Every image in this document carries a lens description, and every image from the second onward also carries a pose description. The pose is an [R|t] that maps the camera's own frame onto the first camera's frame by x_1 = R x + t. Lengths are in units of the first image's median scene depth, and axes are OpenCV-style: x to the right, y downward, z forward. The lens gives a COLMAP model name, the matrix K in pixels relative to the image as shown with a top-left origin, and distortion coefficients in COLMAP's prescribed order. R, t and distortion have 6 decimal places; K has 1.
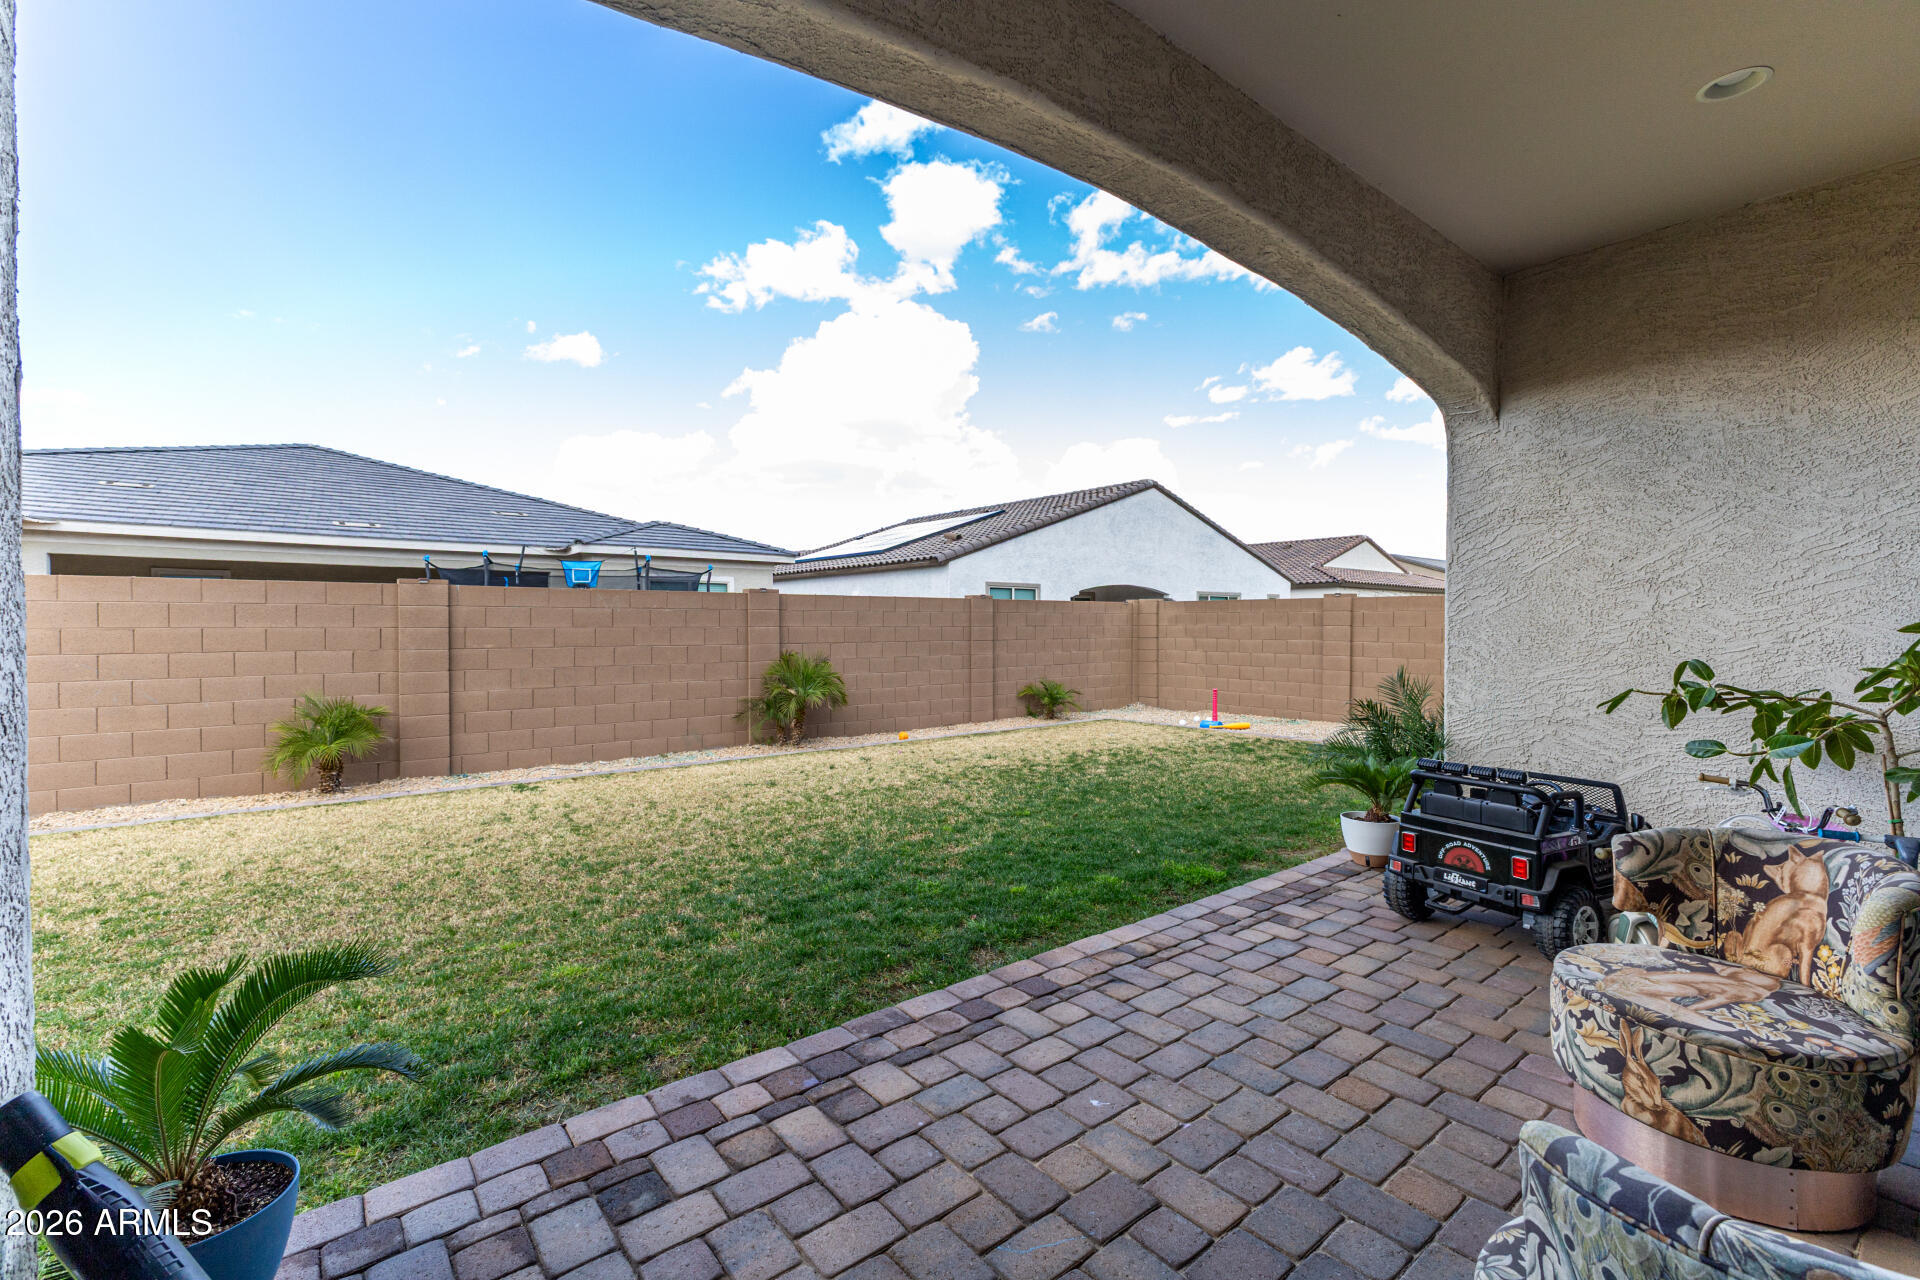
lens RADIAL K [[820.9, 0, 957.6], [0, 820.9, 632.2], [0, 0, 1]] dist [0.003533, -0.000461]
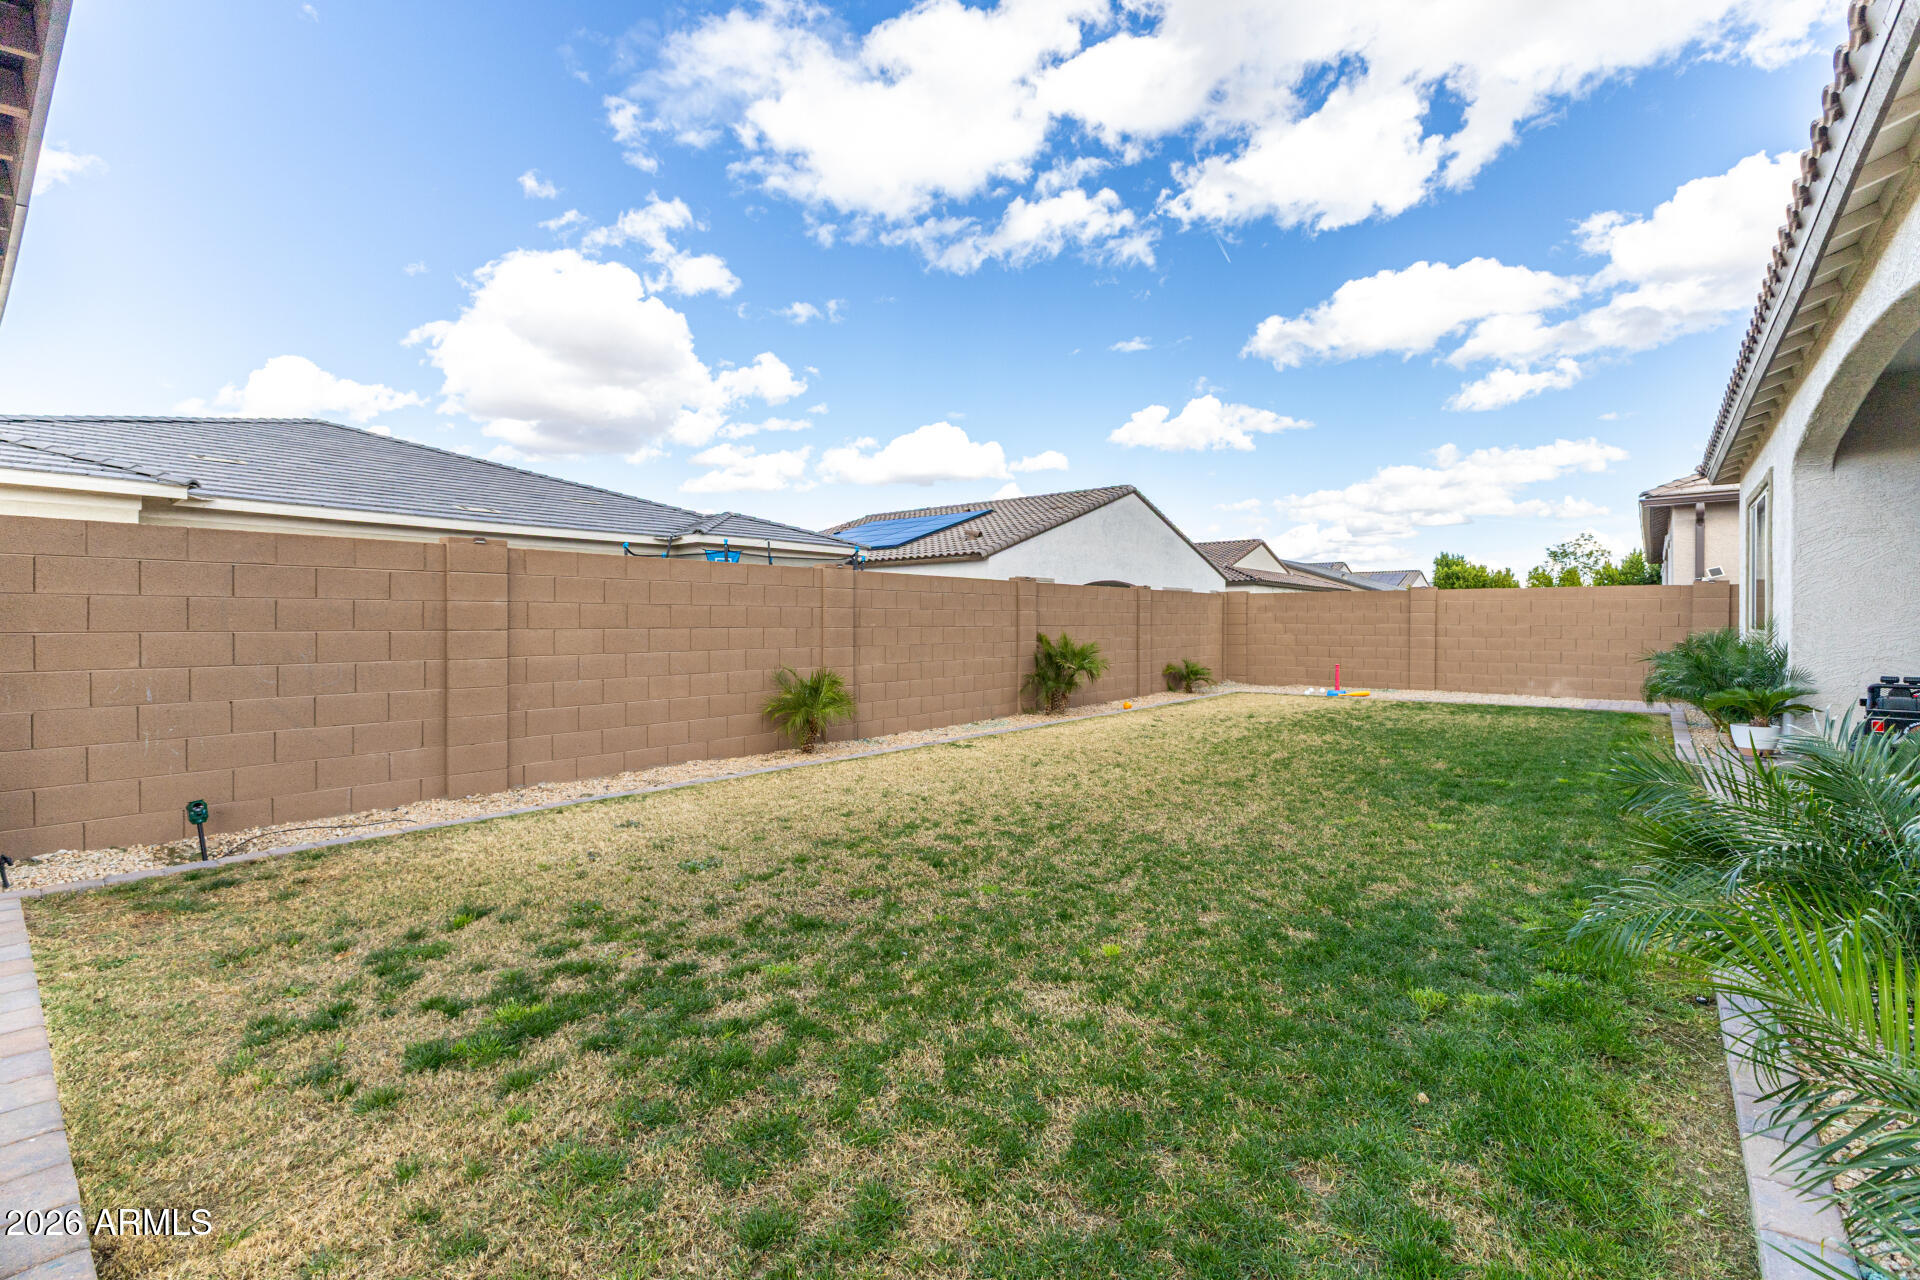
lens RADIAL K [[820.9, 0, 954.5], [0, 820.9, 628.0], [0, 0, 1]] dist [0.003533, -0.000461]
pose [[0.980910, -0.002040, 0.194451, -0.288735], [0.002333, 0.999996, -0.001279, 0.009521], [-0.194448, 0.001709, 0.980911, -0.050843]]
